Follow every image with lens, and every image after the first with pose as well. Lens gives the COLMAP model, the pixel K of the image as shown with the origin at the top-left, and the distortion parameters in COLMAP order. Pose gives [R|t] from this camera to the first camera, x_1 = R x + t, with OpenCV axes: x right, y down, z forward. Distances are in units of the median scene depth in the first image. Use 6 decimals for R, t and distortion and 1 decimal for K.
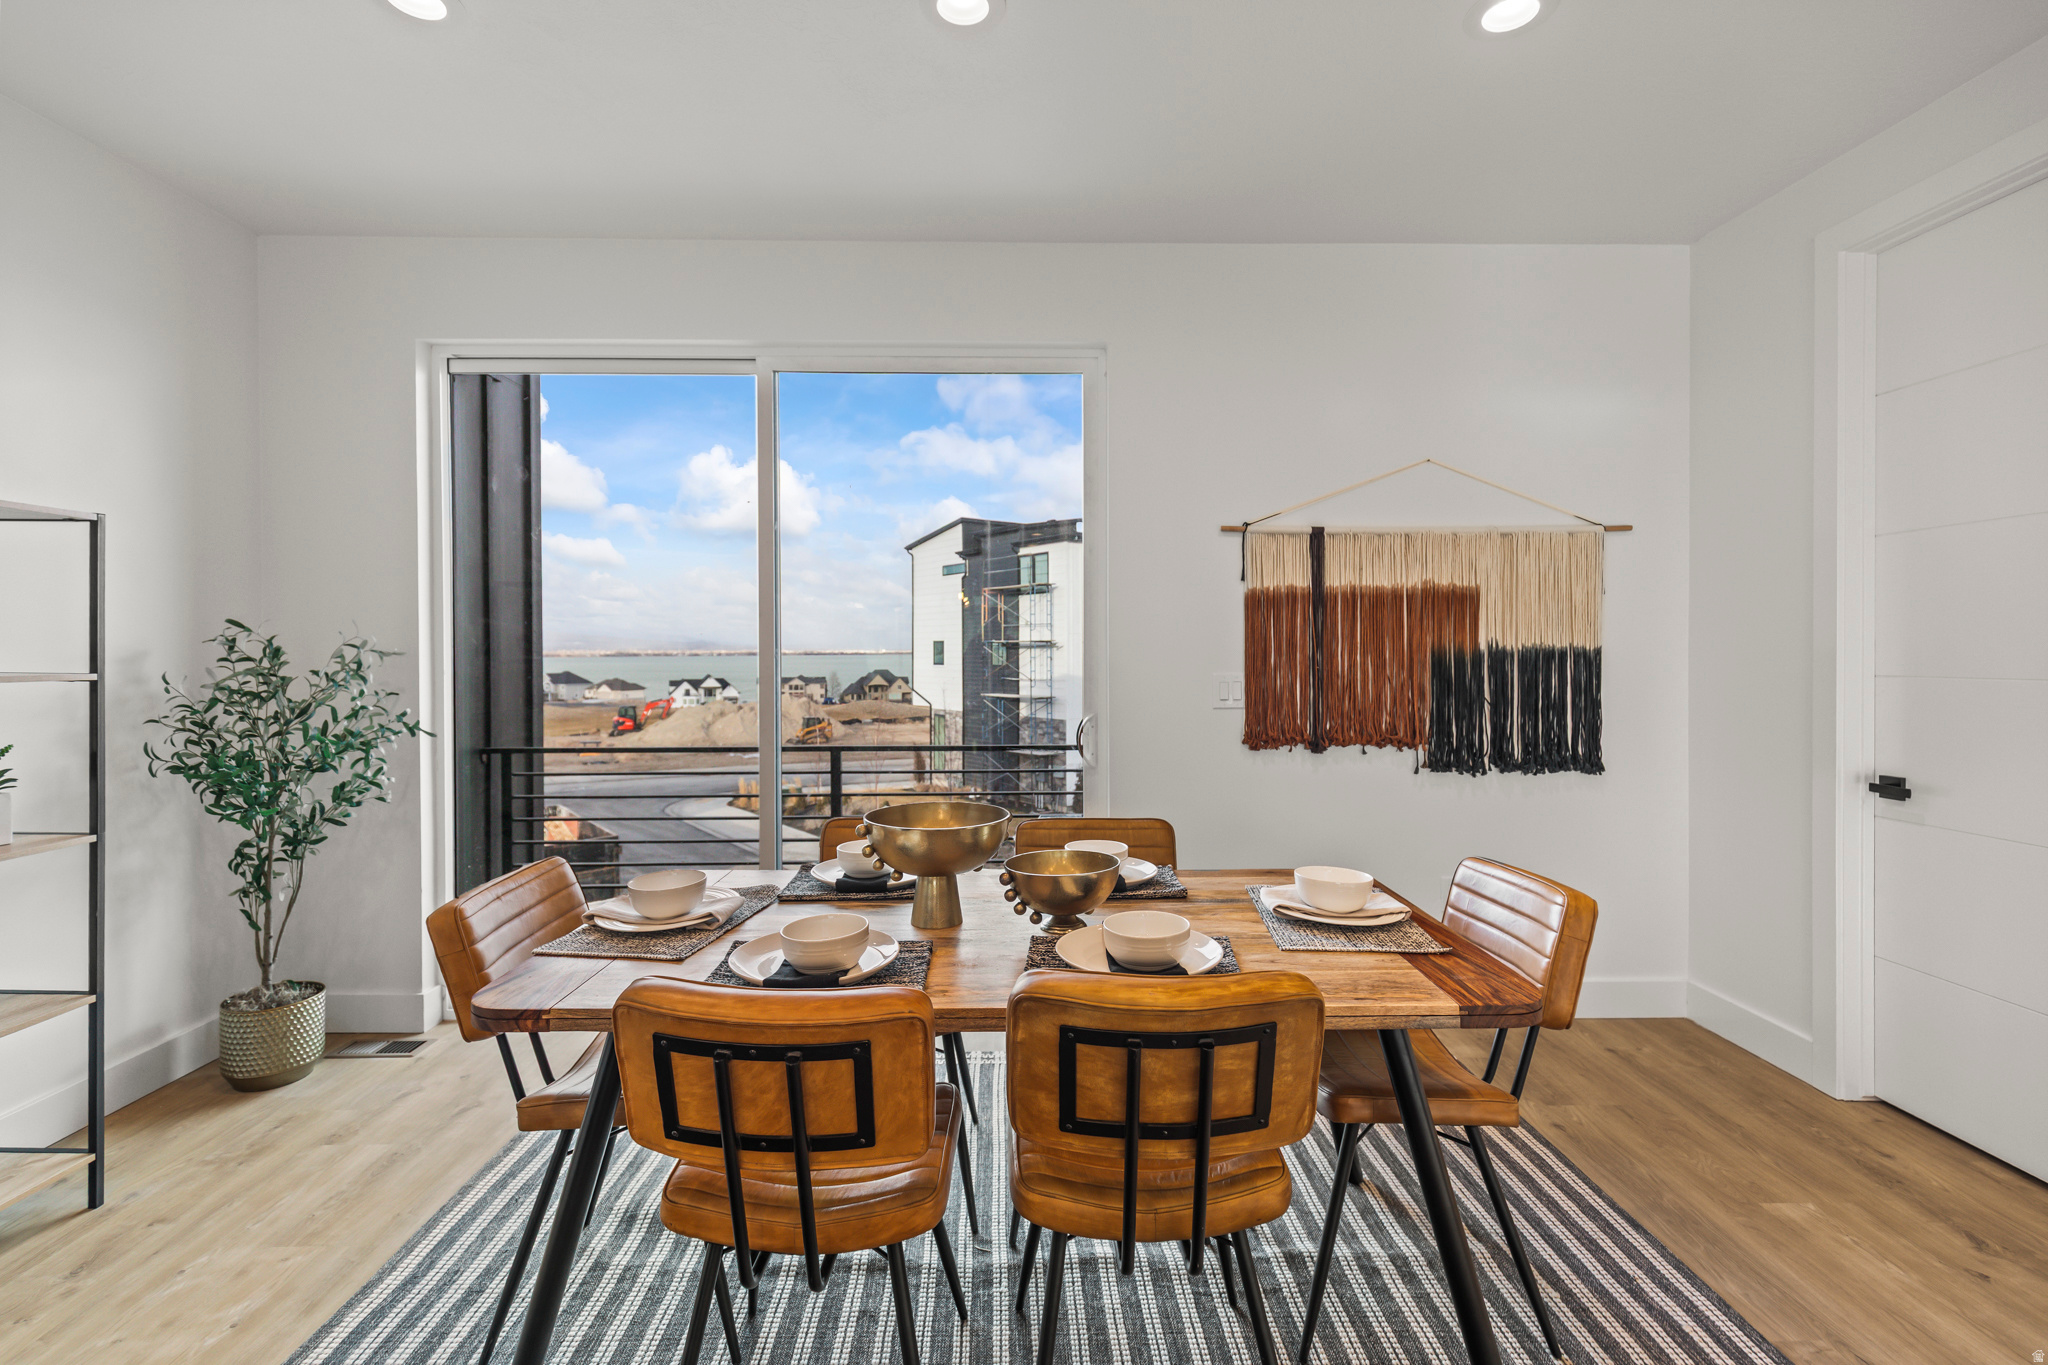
lens RADIAL K [[928.0, 0, 1037.6], [0, 928.0, 648.7], [0, 0, 1]] dist [0.004731, -0.002203]
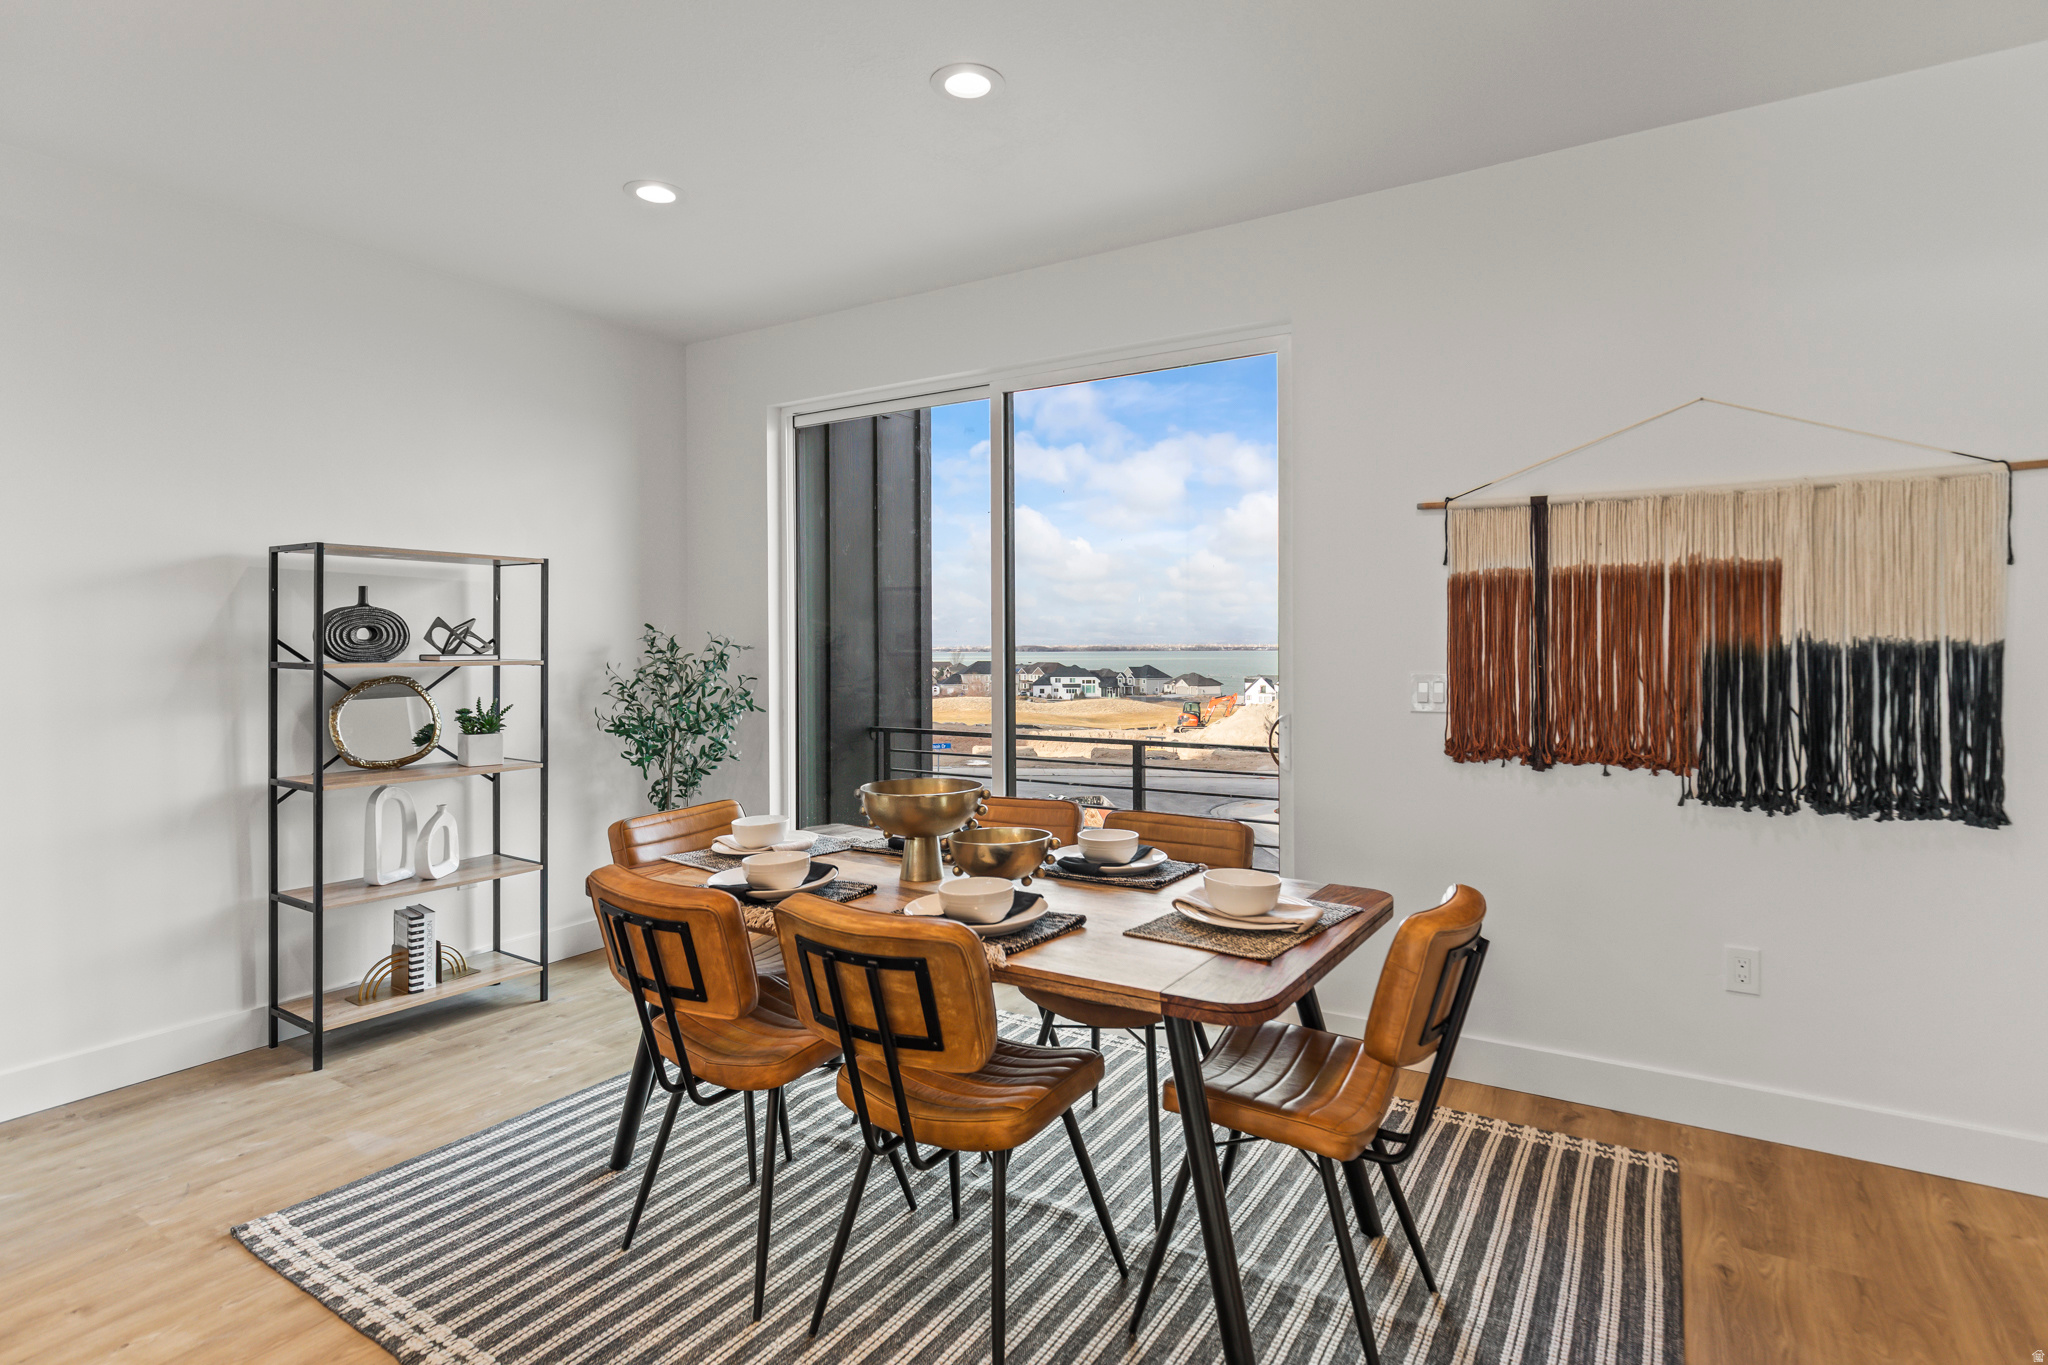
lens RADIAL K [[1037.3, 0, 1047.6], [0, 1037.3, 648.1], [0, 0, 1]] dist [0.011986, -0.002175]
pose [[0.844109, 0.001635, -0.536169, 0.427899], [0.001132, 0.999988, 0.004832, -0.001350], [0.536171, -0.004685, 0.844097, -0.015943]]
